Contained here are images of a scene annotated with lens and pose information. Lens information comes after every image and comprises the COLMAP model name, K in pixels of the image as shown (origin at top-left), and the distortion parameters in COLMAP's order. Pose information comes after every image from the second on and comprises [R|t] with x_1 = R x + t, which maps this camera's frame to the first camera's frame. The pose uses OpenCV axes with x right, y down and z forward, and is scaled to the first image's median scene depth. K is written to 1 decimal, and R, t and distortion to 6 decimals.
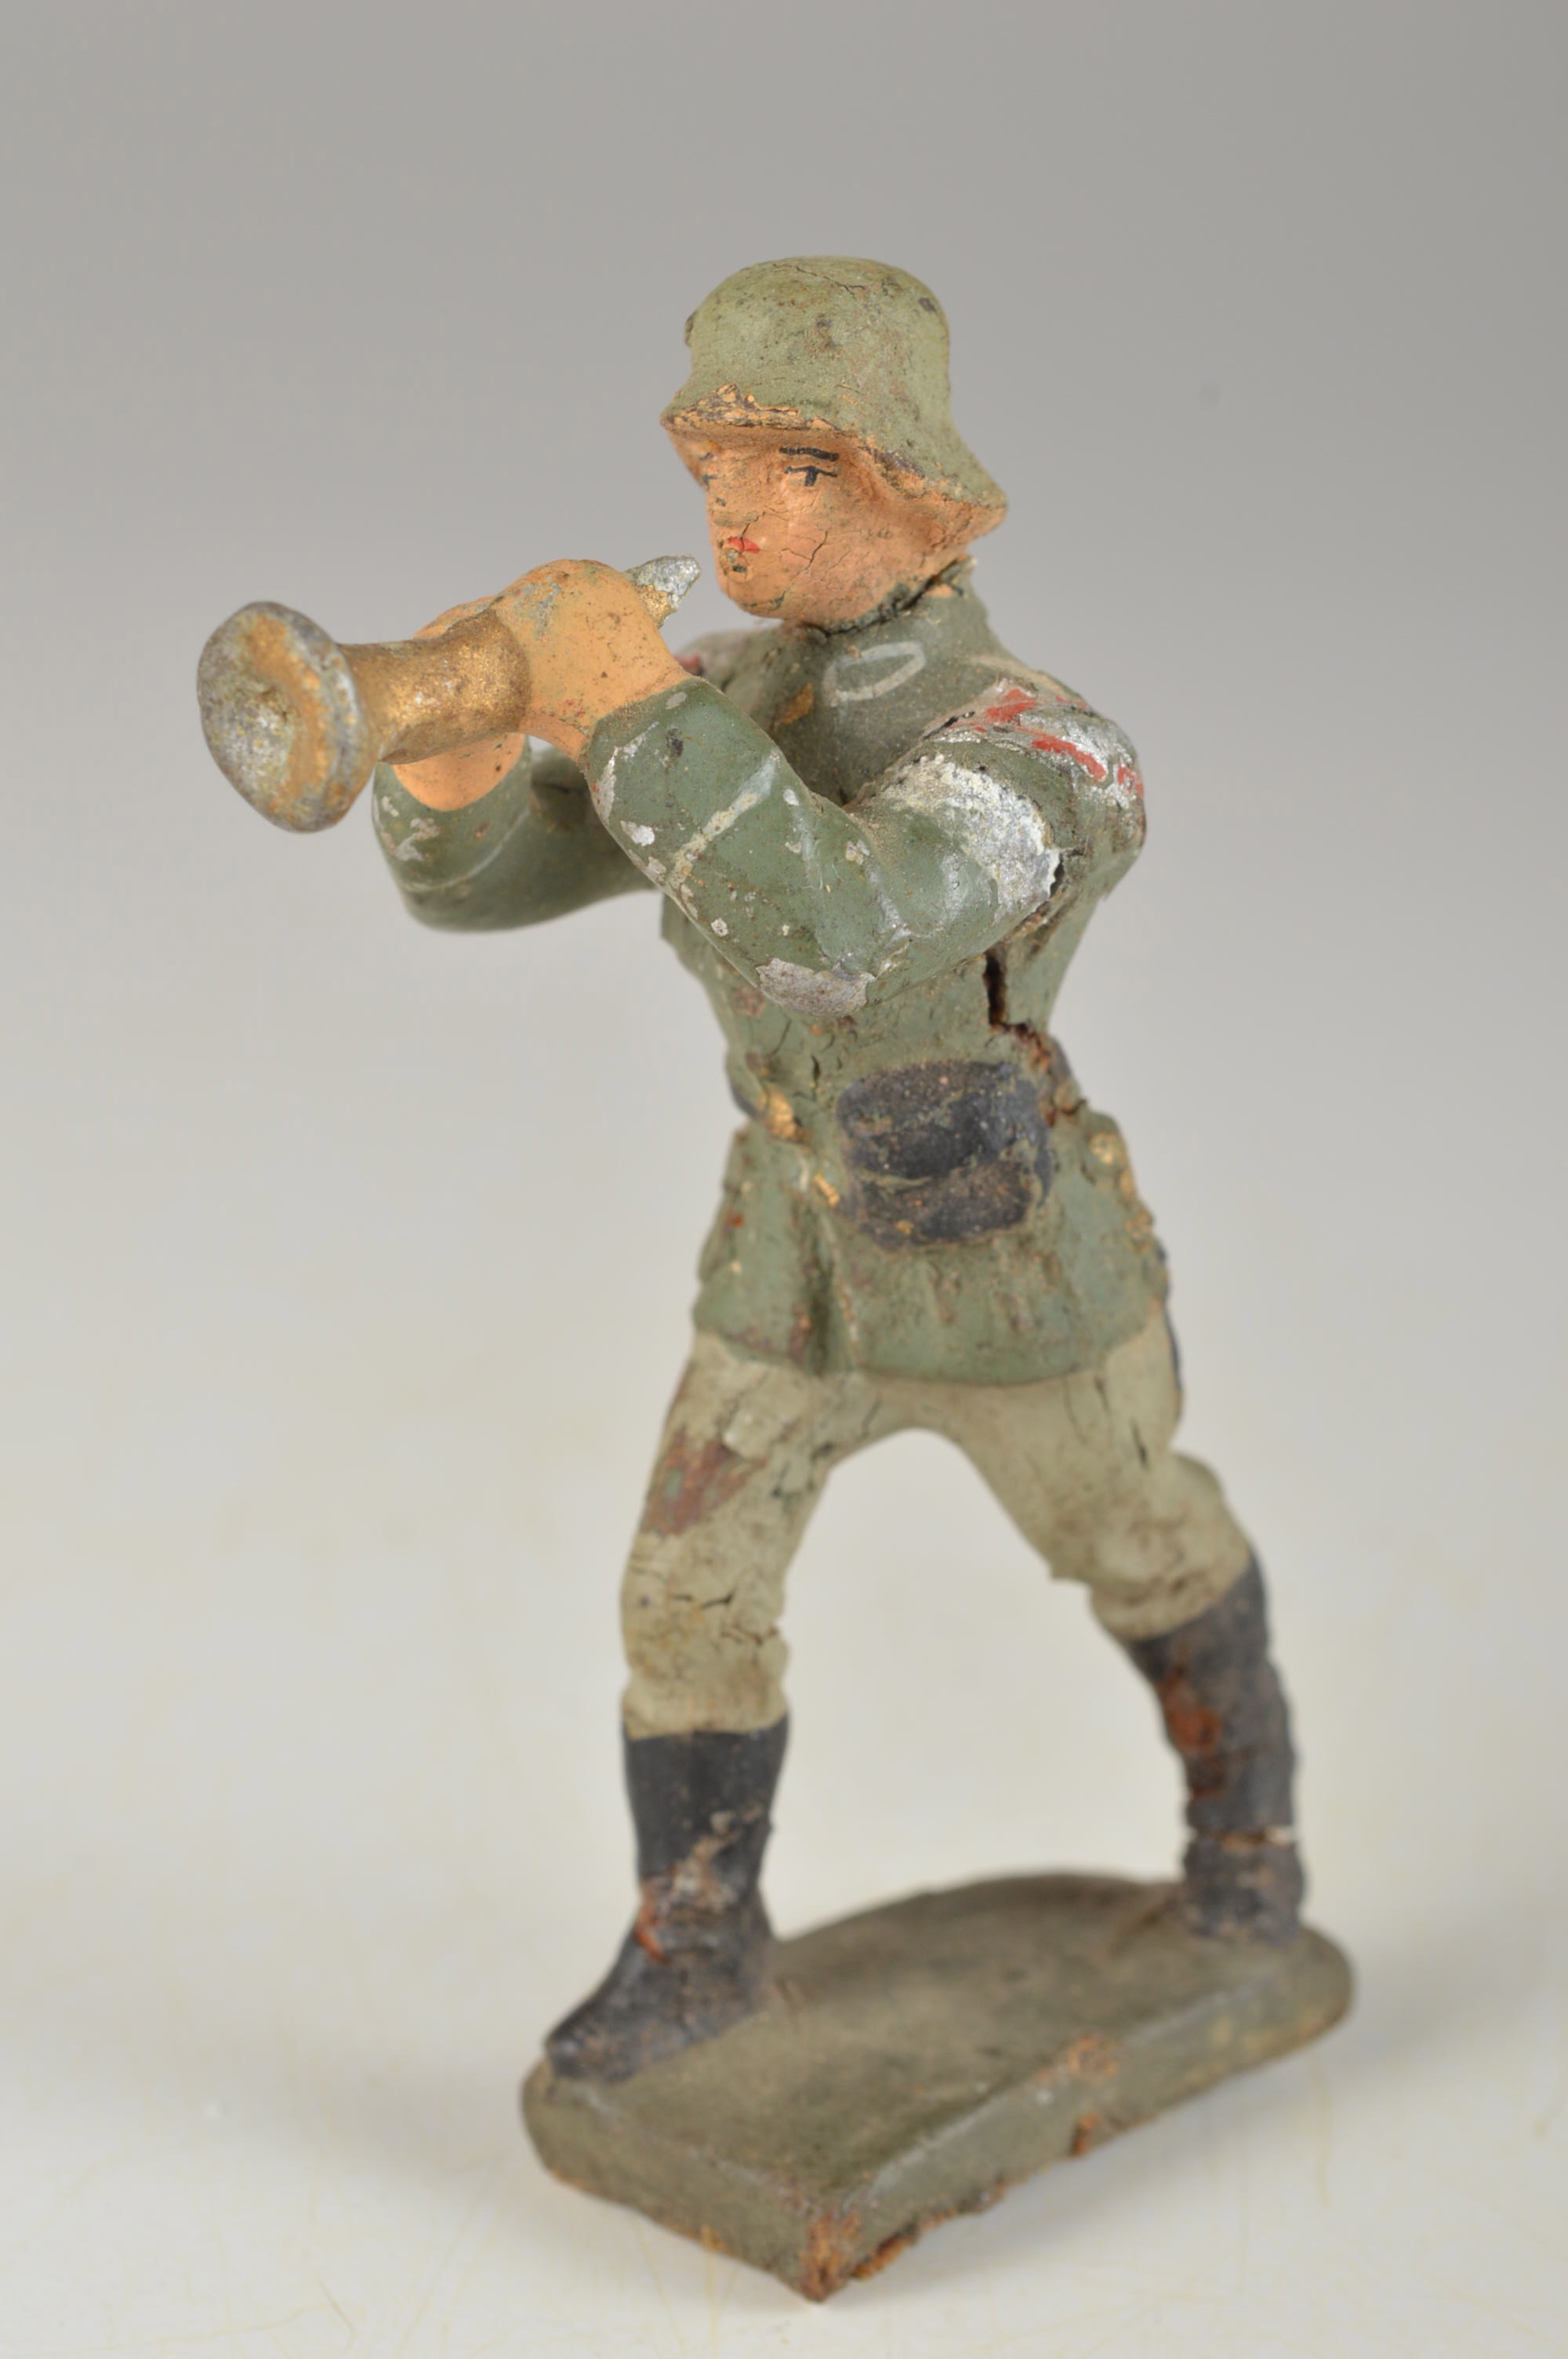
lens RADIAL K [[5291.8, 0, 779.5], [0, 5291.8, 1180.4], [0, 0, 1]] dist [0.054361, 0.000000]
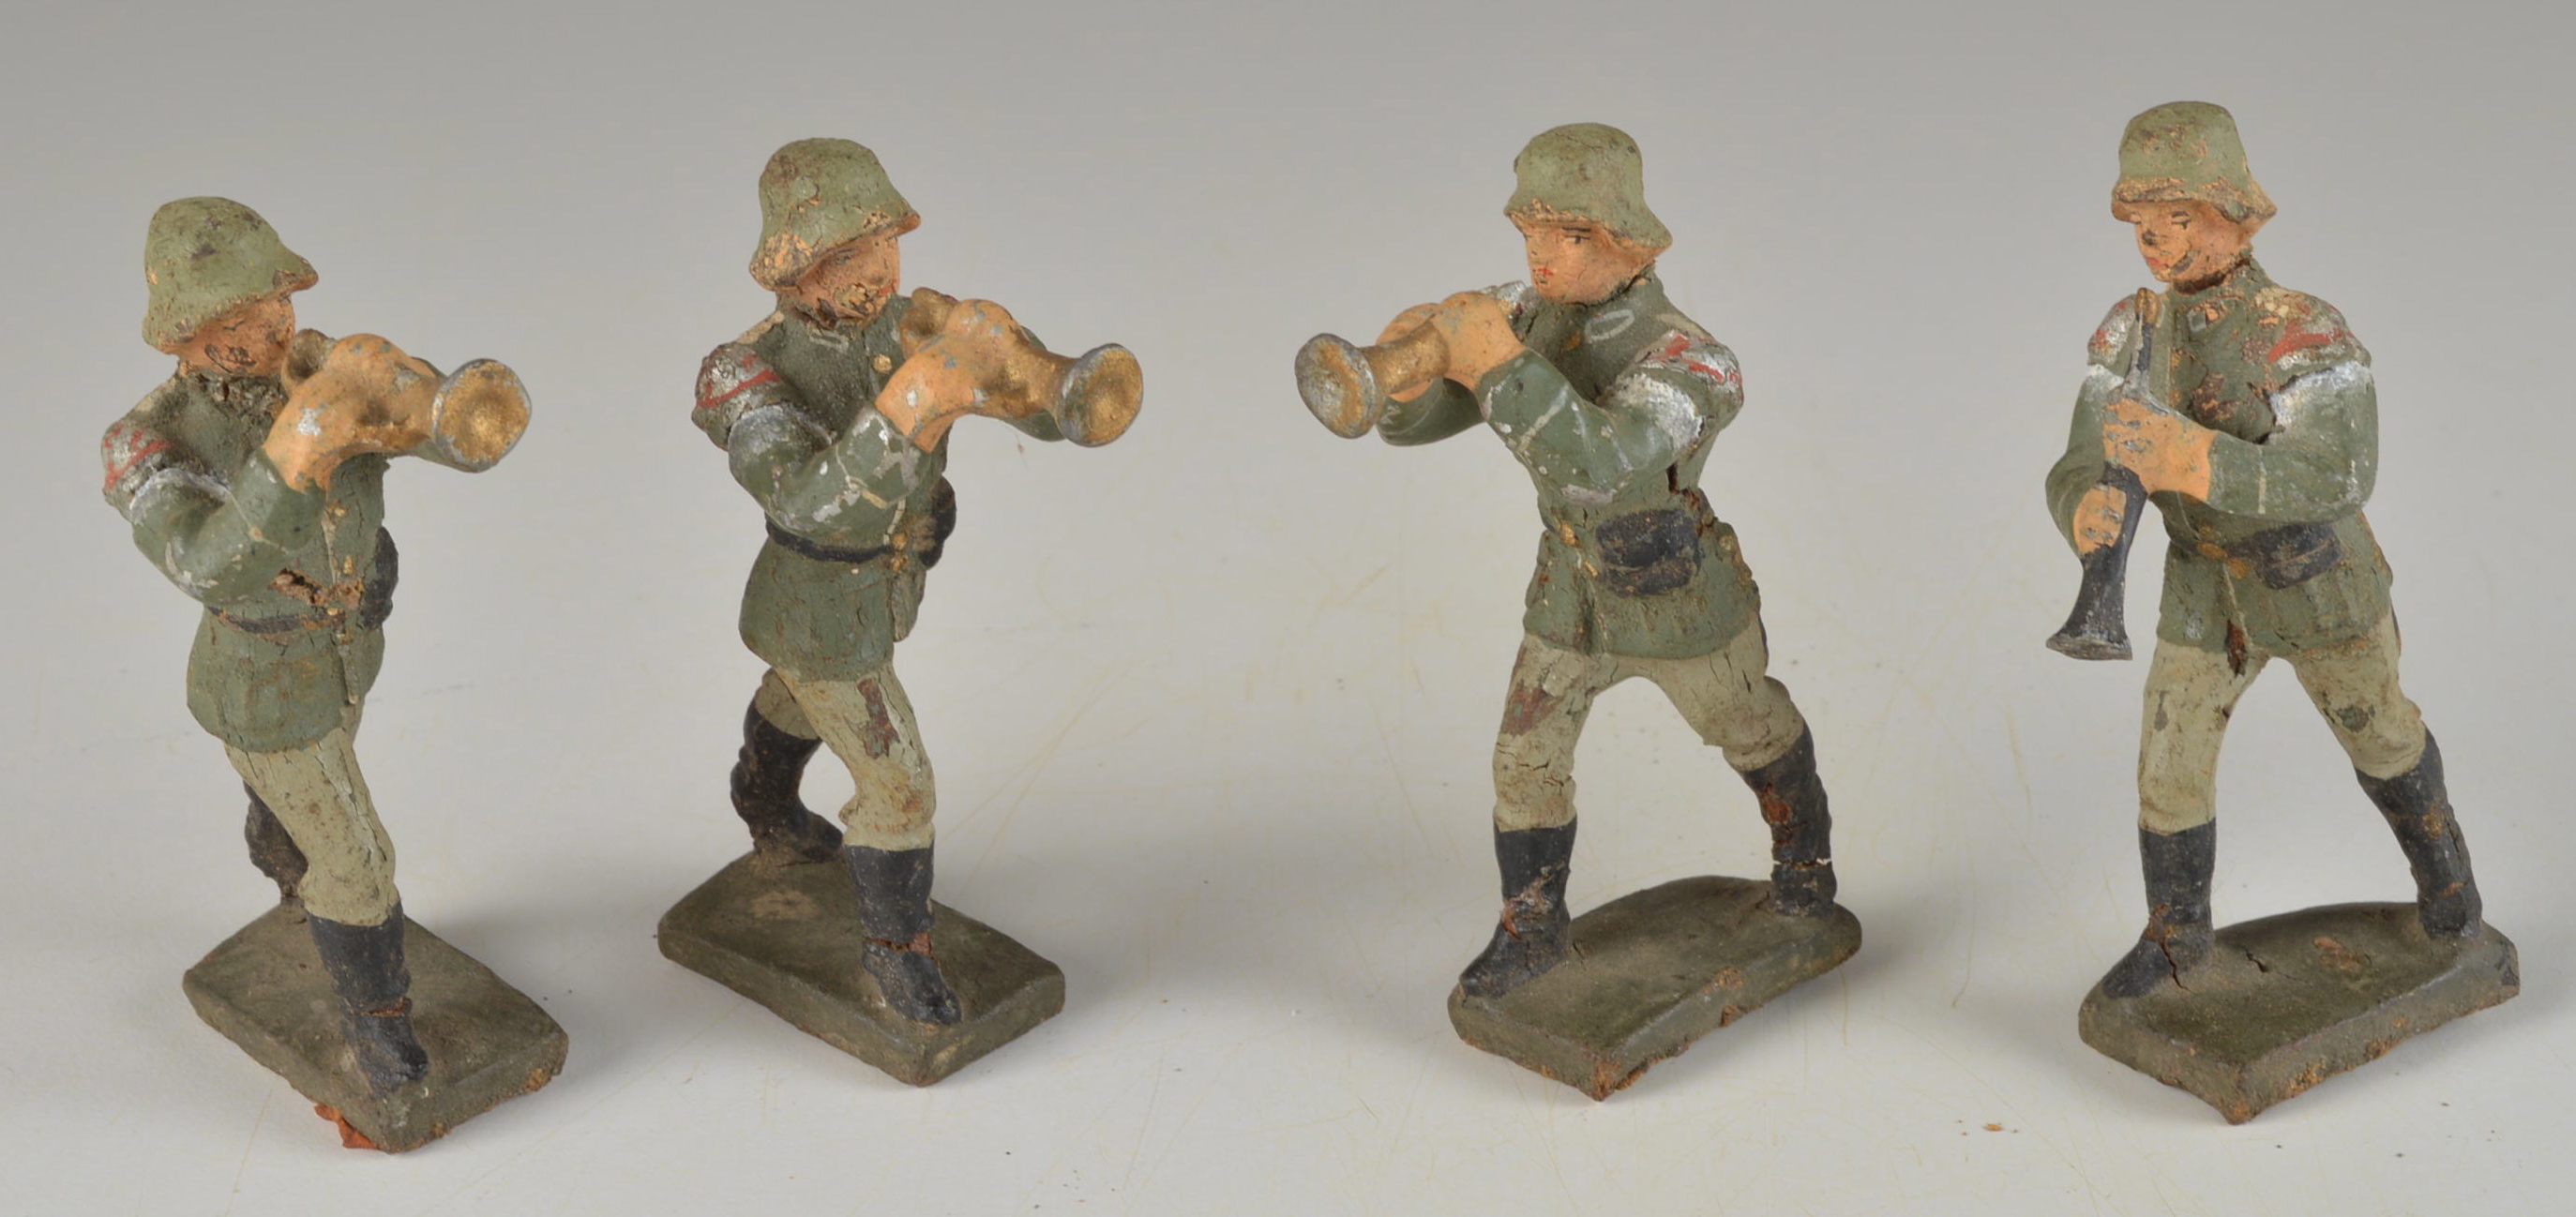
lens RADIAL K [[4042.1, 0, 1291.5], [0, 4042.1, 610.6], [0, 0, 1]] dist [0.040388, 0.000000]
pose [[0.998573, -0.029509, -0.044506, -0.036846], [0.033859, 0.994371, 0.100394, -0.140274], [0.041293, -0.101758, 0.993952, -0.549857]]
